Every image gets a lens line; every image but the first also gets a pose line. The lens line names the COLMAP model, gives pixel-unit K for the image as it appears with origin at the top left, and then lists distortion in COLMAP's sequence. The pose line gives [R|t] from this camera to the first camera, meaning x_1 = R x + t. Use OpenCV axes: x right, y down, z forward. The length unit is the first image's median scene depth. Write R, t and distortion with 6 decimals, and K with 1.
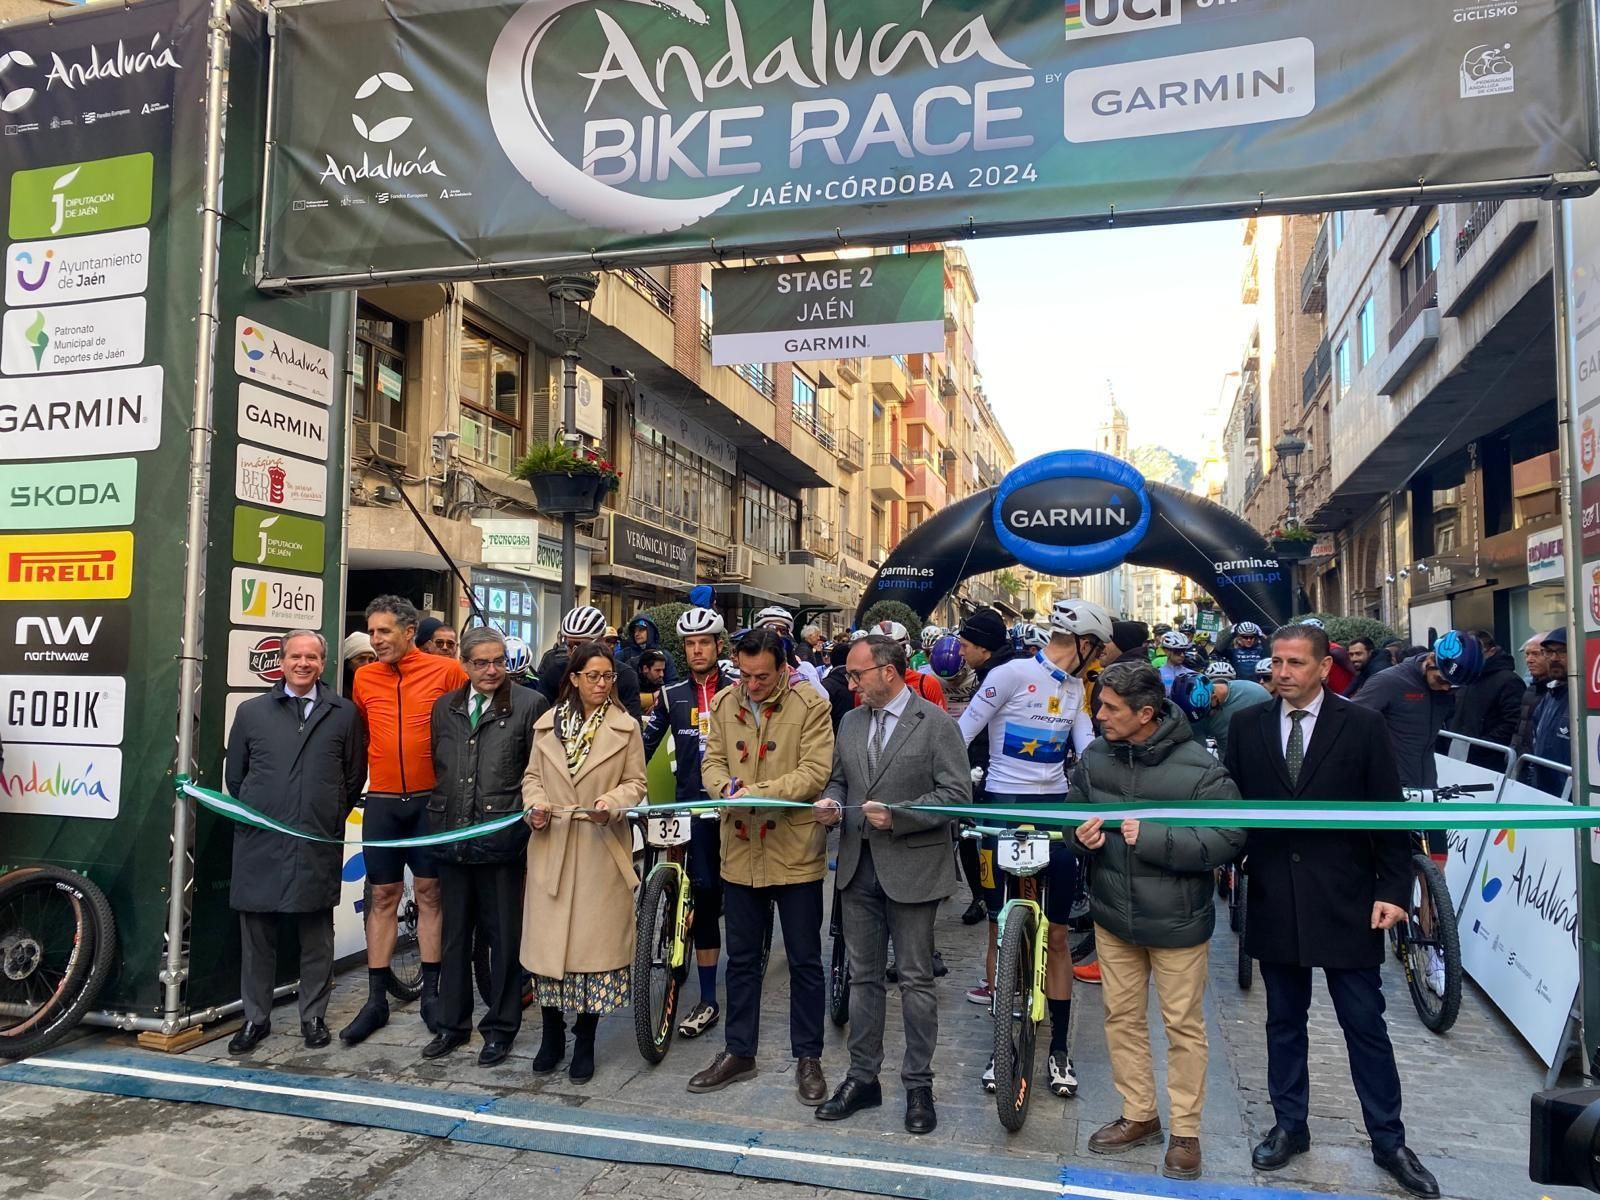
lens RADIAL K [[1228.4, 0, 791.6], [0, 1228.4, 597.0], [0, 0, 1]] dist [0.047746, -0.052384]
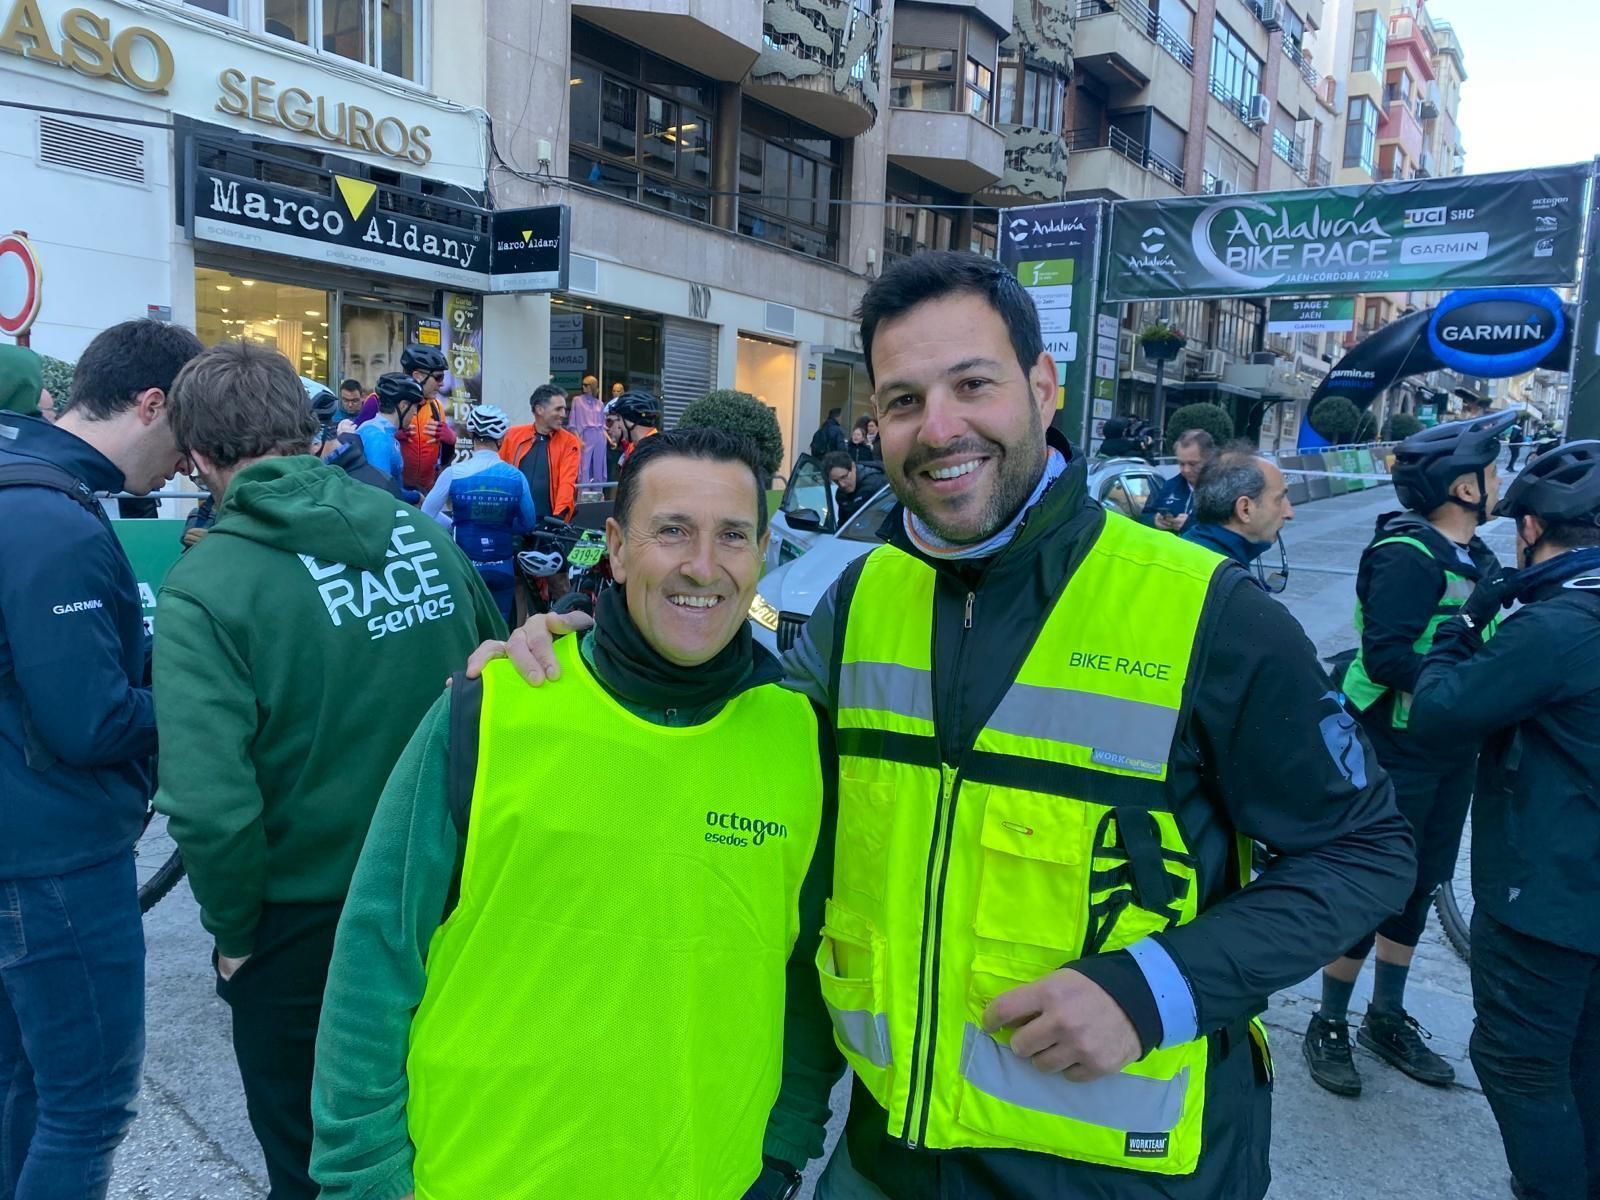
lens RADIAL K [[1234.9, 0, 787.6], [0, 1234.9, 597.3], [0, 0, 1]] dist [0.018962, -0.006948]
pose [[0.943553, 0.064747, -0.324832, -0.136366], [-0.006185, 0.983981, 0.178165, -0.078201], [0.331164, -0.166099, 0.928839, -2.148000]]
